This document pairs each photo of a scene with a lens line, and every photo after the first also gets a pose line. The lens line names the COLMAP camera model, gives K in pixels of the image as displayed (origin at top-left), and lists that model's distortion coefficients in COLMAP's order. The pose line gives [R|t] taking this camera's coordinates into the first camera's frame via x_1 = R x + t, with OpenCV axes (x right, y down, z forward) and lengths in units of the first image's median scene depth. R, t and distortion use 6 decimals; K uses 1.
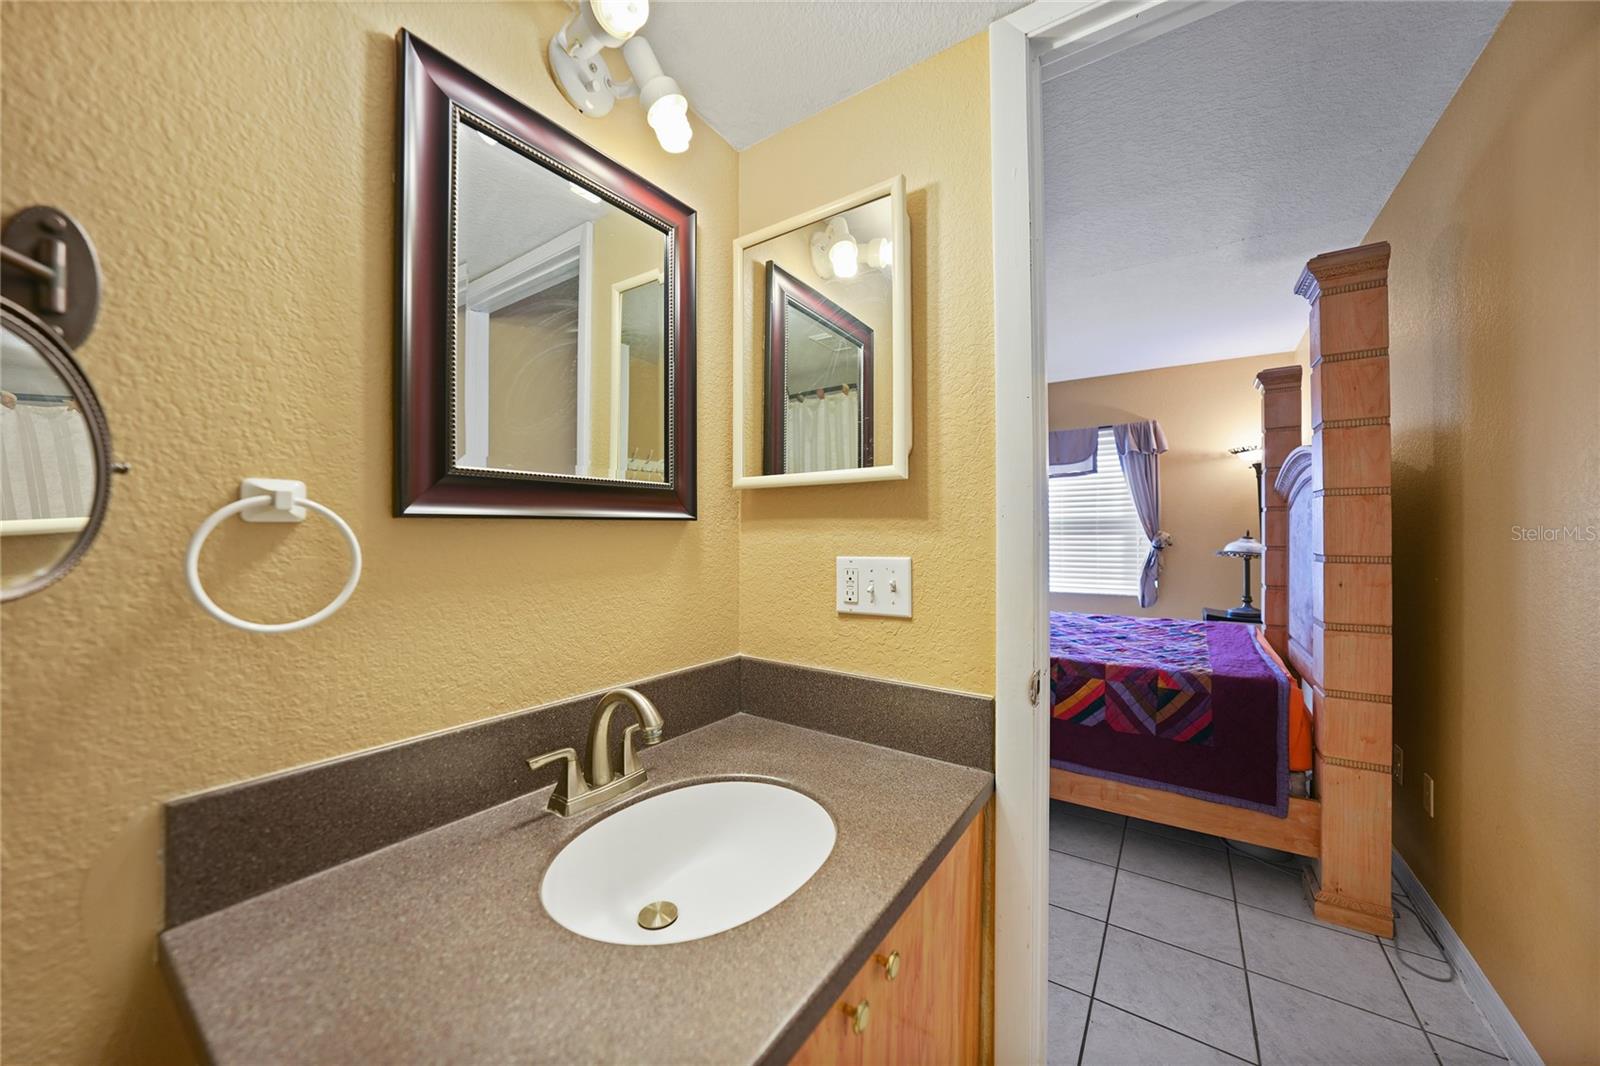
lens RADIAL K [[562.9, 0, 798.5], [0, 562.9, 536.1], [0, 0, 1]] dist [0.000476, 0.000012]
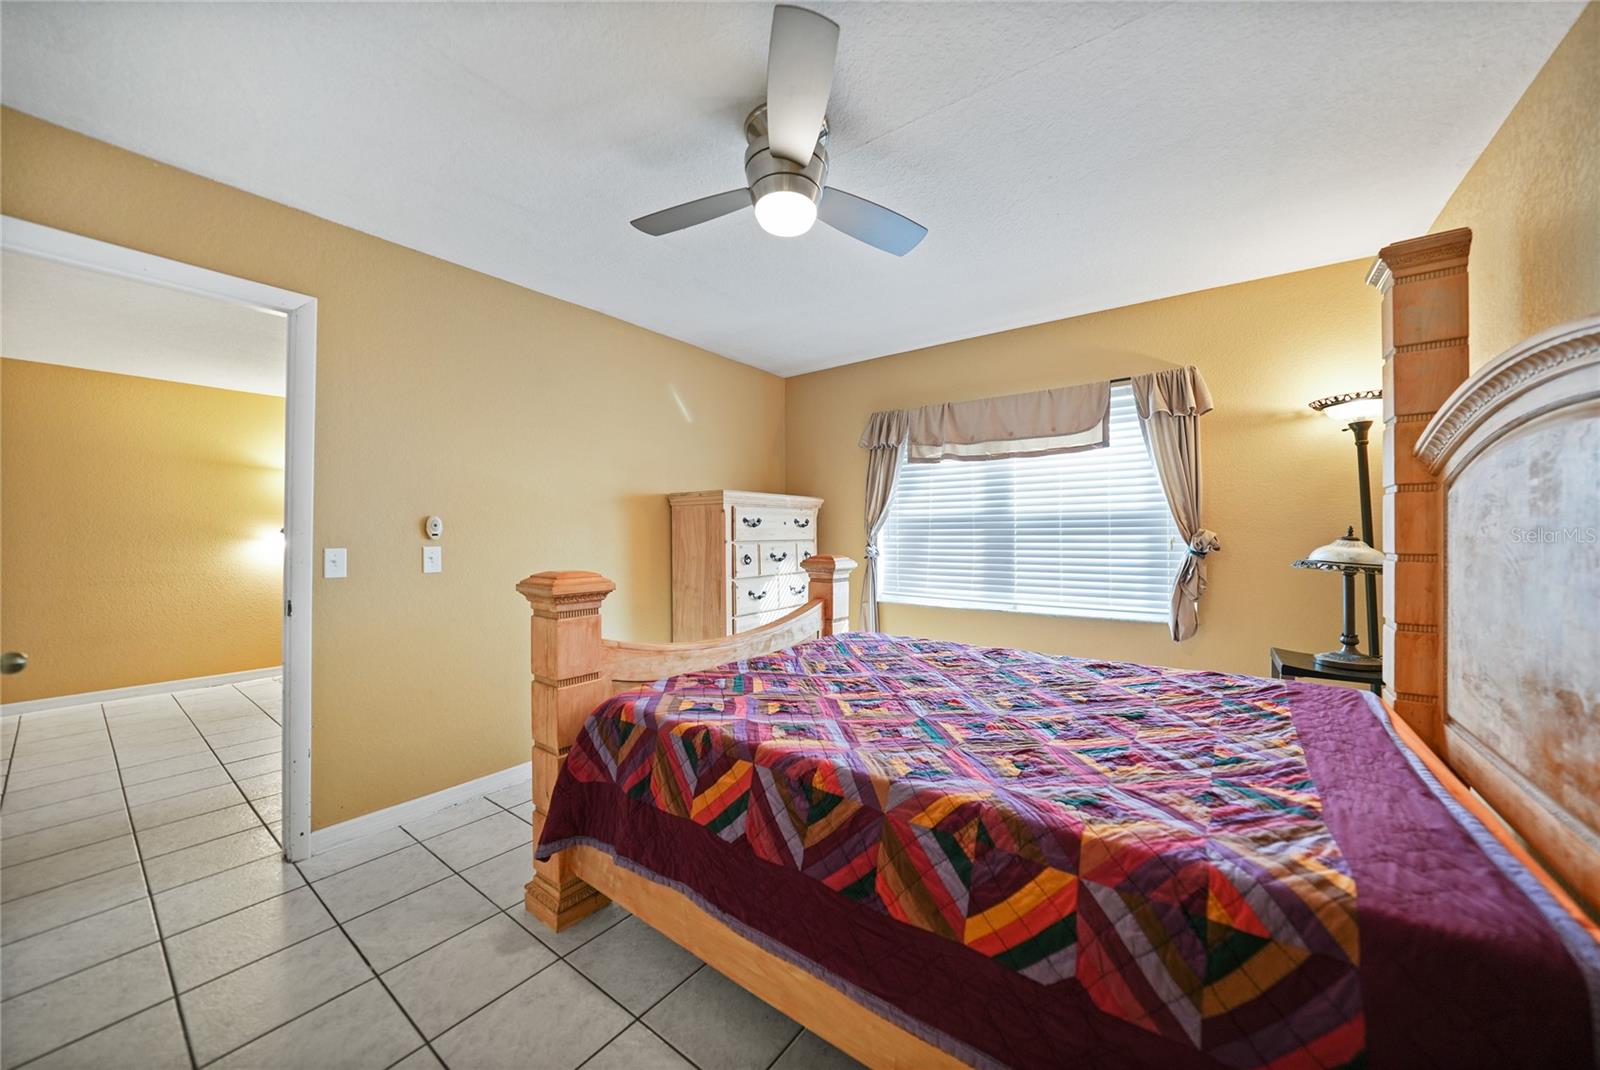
lens RADIAL K [[574.8, 0, 773.6], [0, 574.8, 542.0], [0, 0, 1]] dist [-0.026955, 0.006928]
pose [[0.997597, -0.004650, -0.069133, 0.242849], [0.005216, 0.999954, 0.008009, -0.001683], [0.069092, -0.008350, 0.997575, 0.392628]]
